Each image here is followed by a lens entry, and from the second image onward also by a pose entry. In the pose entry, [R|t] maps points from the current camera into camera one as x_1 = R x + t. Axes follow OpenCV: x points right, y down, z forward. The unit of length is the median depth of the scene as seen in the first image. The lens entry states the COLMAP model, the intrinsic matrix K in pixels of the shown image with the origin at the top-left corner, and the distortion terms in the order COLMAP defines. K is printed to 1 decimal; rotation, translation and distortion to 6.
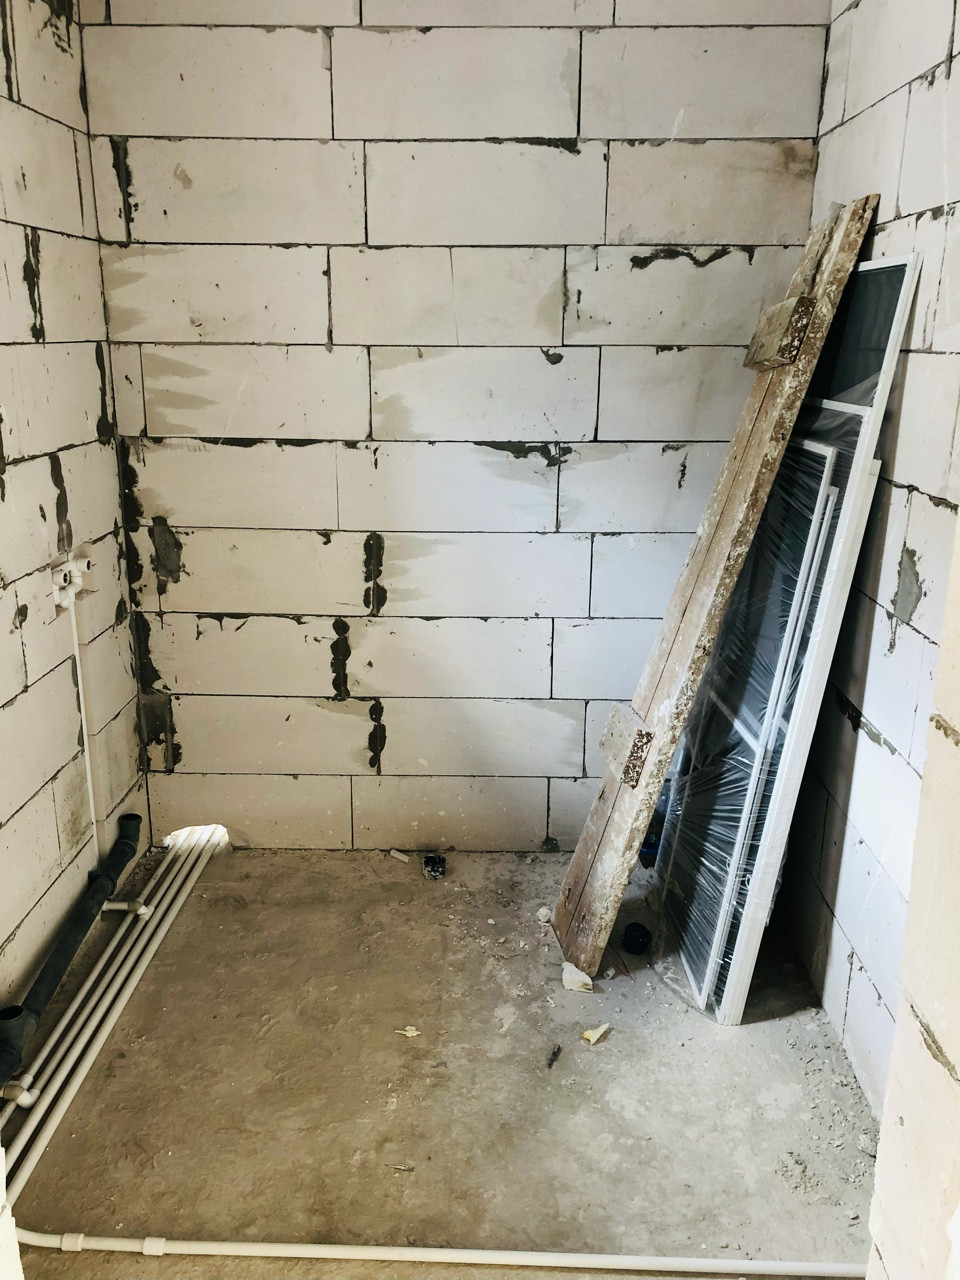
lens RADIAL K [[1034.9, 0, 470.8], [0, 1034.9, 645.5], [0, 0, 1]] dist [0.014666, -0.011244]
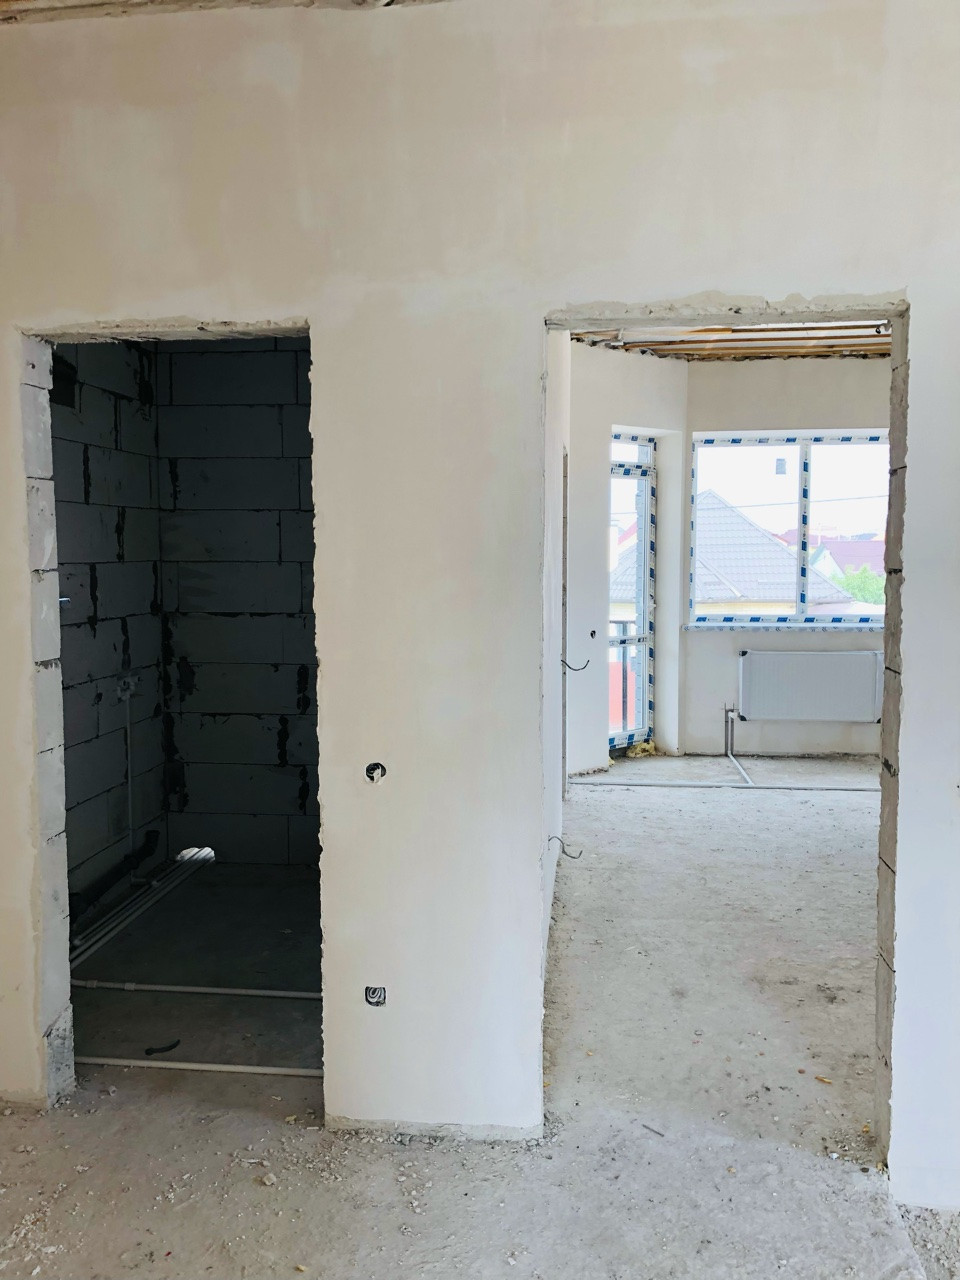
lens RADIAL K [[1012.9, 0, 461.9], [0, 1012.9, 625.5], [0, 0, 1]] dist [0.074570, -0.235068]
pose [[0.995544, -0.004502, -0.094196, 0.366900], [-0.015768, 0.976850, -0.213345, 0.203741], [0.092976, 0.213880, 0.972425, -0.709557]]
